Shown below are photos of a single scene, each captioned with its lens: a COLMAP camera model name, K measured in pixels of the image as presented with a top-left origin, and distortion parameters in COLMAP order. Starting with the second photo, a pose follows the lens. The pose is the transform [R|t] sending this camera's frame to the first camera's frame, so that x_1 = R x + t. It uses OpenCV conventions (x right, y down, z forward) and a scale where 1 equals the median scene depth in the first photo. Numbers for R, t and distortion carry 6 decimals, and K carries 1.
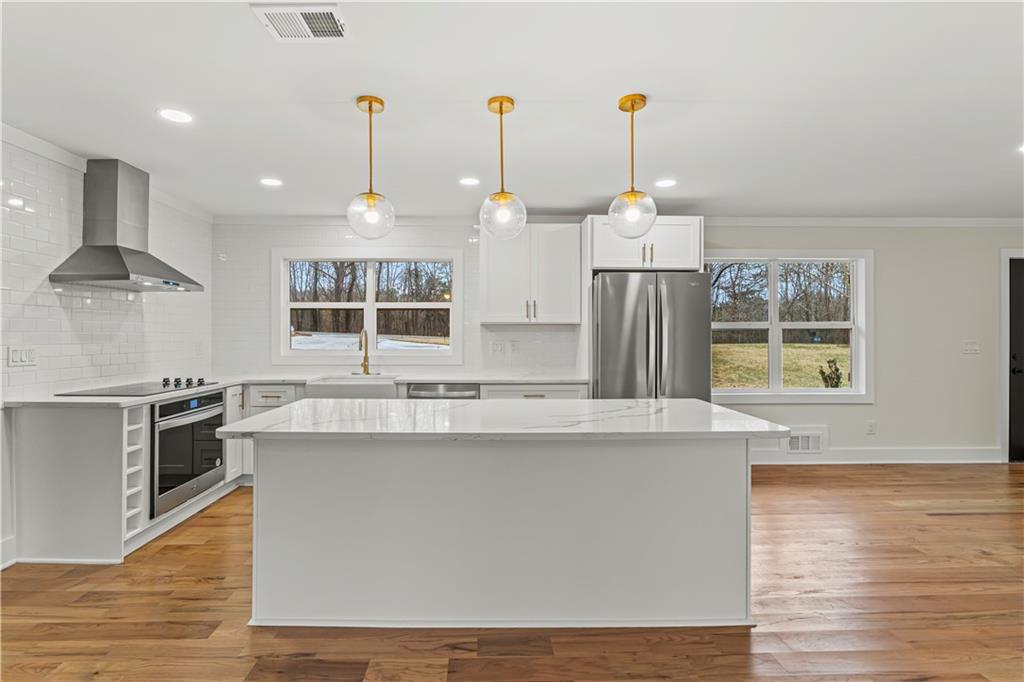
lens RADIAL K [[473.9, 0, 506.2], [0, 473.9, 335.0], [0, 0, 1]] dist [-0.000189, 0.000124]
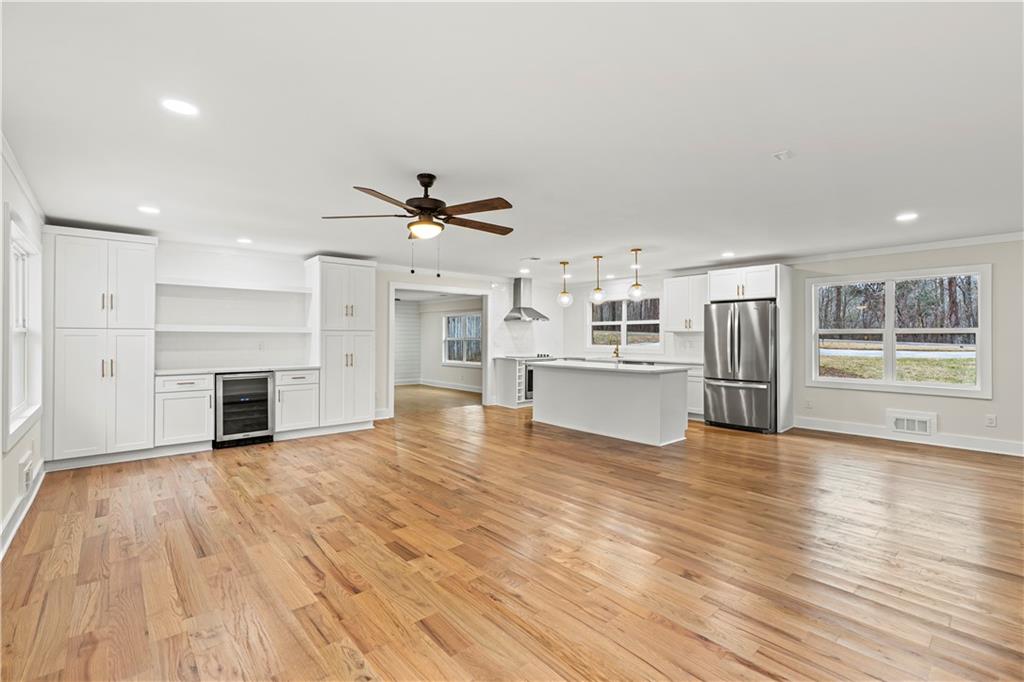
lens RADIAL K [[473.9, 0, 506.2], [0, 473.9, 335.0], [0, 0, 1]] dist [-0.000189, 0.000124]
pose [[0.636169, -0.002868, -0.771545, 1.072049], [-0.001921, 0.999984, -0.005300, -0.000638], [0.771548, 0.004854, 0.636153, -0.722741]]
